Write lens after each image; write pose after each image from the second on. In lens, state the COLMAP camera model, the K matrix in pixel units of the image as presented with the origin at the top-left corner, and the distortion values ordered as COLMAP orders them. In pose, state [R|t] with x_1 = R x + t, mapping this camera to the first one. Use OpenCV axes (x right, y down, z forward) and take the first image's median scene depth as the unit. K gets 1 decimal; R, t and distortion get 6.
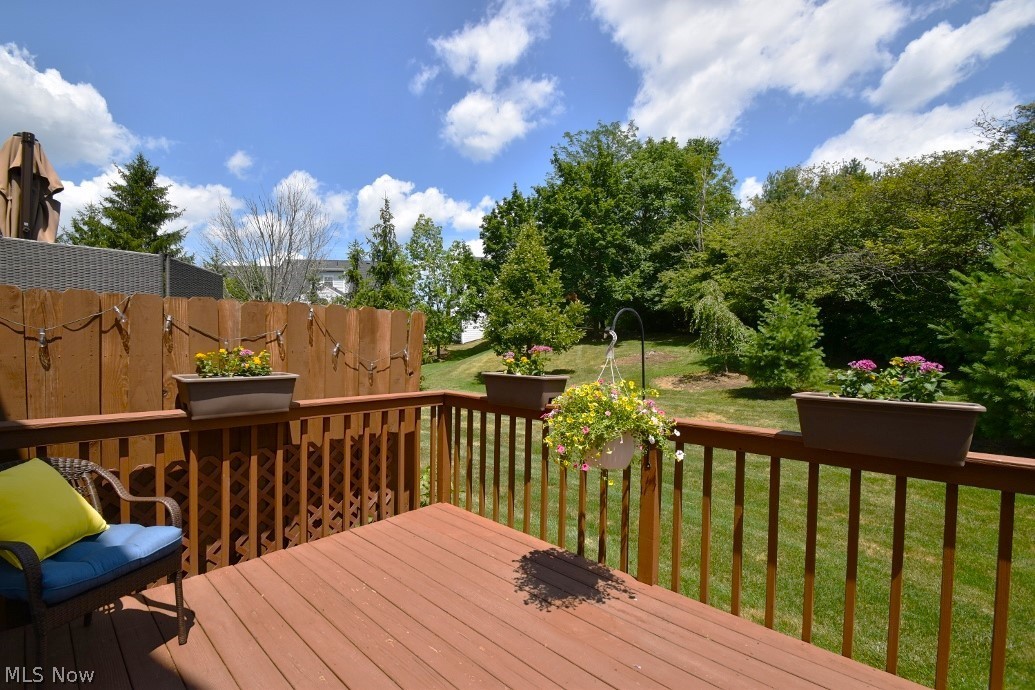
lens RADIAL K [[454.3, 0, 482.4], [0, 454.3, 363.9], [0, 0, 1]] dist [0.003722, -0.008617]
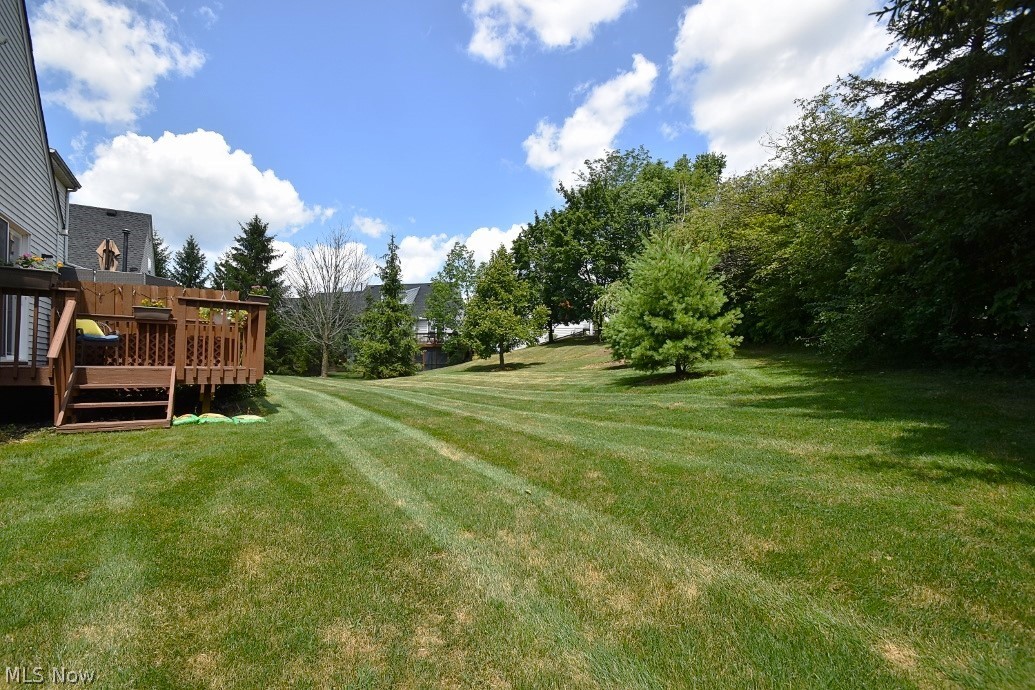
lens RADIAL K [[454.3, 0, 485.2], [0, 454.3, 368.4], [0, 0, 1]] dist [0.003722, -0.008617]
pose [[0.968241, -0.001676, -0.250015, 0.285965], [-0.008022, 0.999255, -0.037763, 0.062061], [0.249892, 0.038569, 0.967505, -0.171087]]
